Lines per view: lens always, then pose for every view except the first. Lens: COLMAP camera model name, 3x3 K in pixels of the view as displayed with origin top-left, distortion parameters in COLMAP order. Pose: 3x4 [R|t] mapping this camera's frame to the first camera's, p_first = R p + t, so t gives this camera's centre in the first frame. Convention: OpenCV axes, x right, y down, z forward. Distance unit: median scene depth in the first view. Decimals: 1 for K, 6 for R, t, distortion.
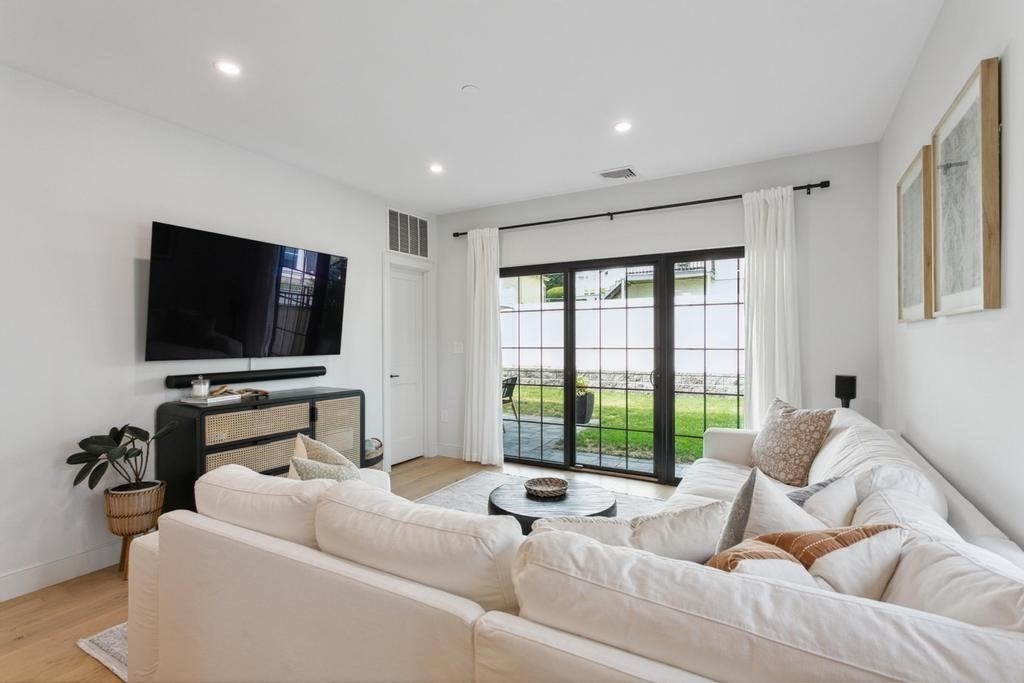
lens RADIAL K [[487.4, 0, 507.5], [0, 487.4, 337.4], [0, 0, 1]] dist [-0.012077, 0.012914]
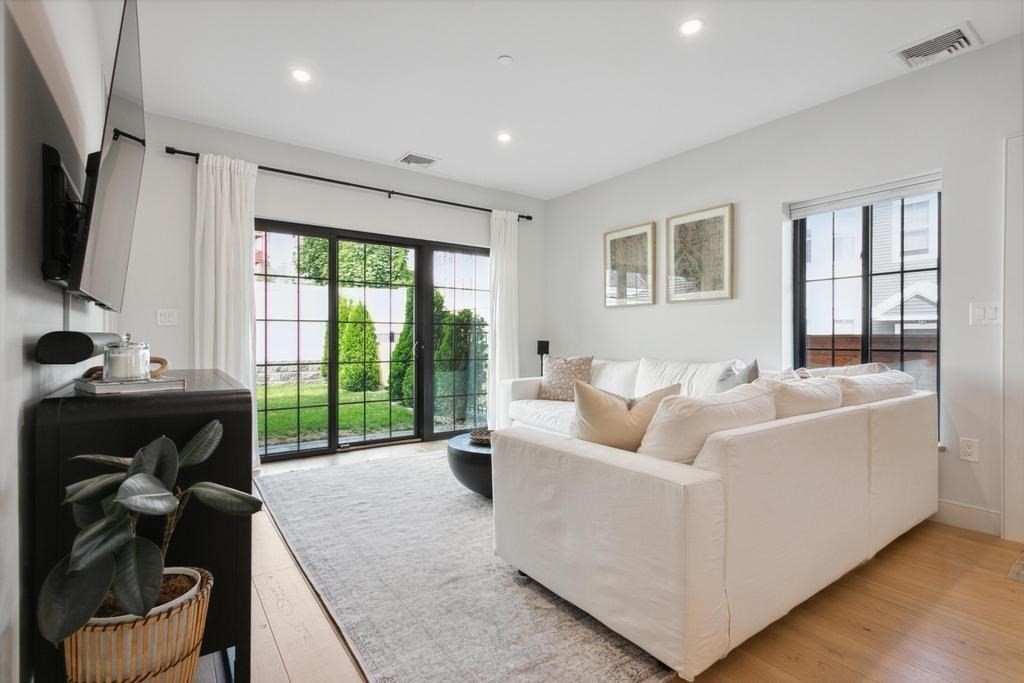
lens RADIAL K [[487.4, 0, 513.4], [0, 487.4, 338.7], [0, 0, 1]] dist [-0.012077, 0.012914]
pose [[0.403804, 0.005956, 0.914826, -0.739272], [-0.007138, 0.999969, -0.003359, 0.069202], [-0.914817, -0.005173, 0.403834, 0.402850]]
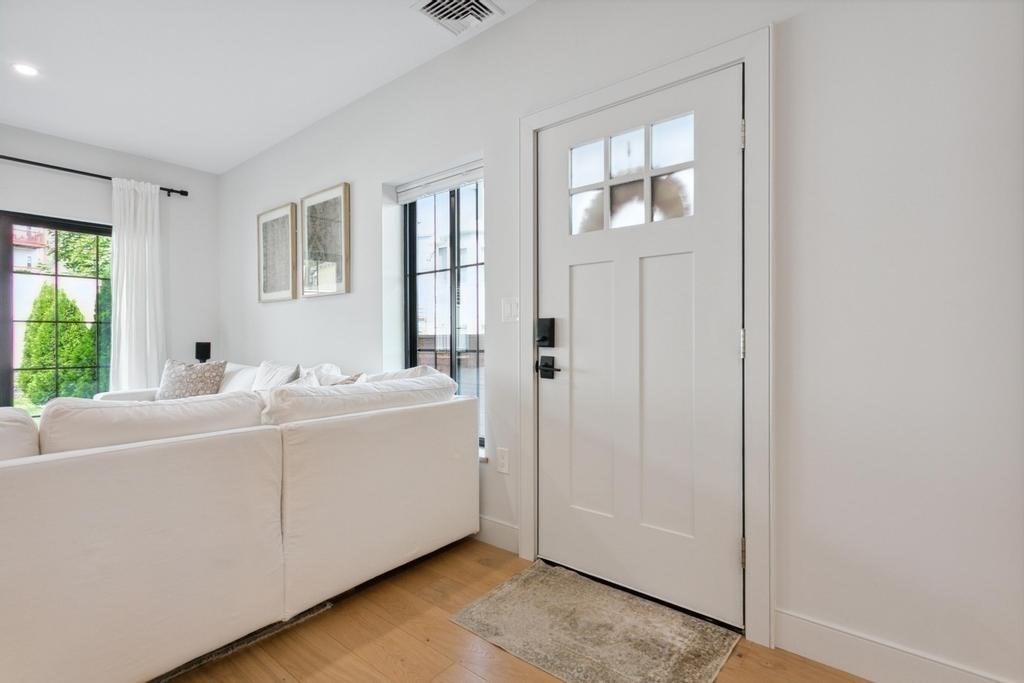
lens RADIAL K [[487.4, 0, 510.9], [0, 487.4, 338.0], [0, 0, 1]] dist [-0.012077, 0.012914]
pose [[0.146116, 0.008119, 0.989234, -0.451058], [-0.001963, 0.999967, -0.007917, 0.067697], [-0.989265, -0.000785, 0.146127, -0.027262]]
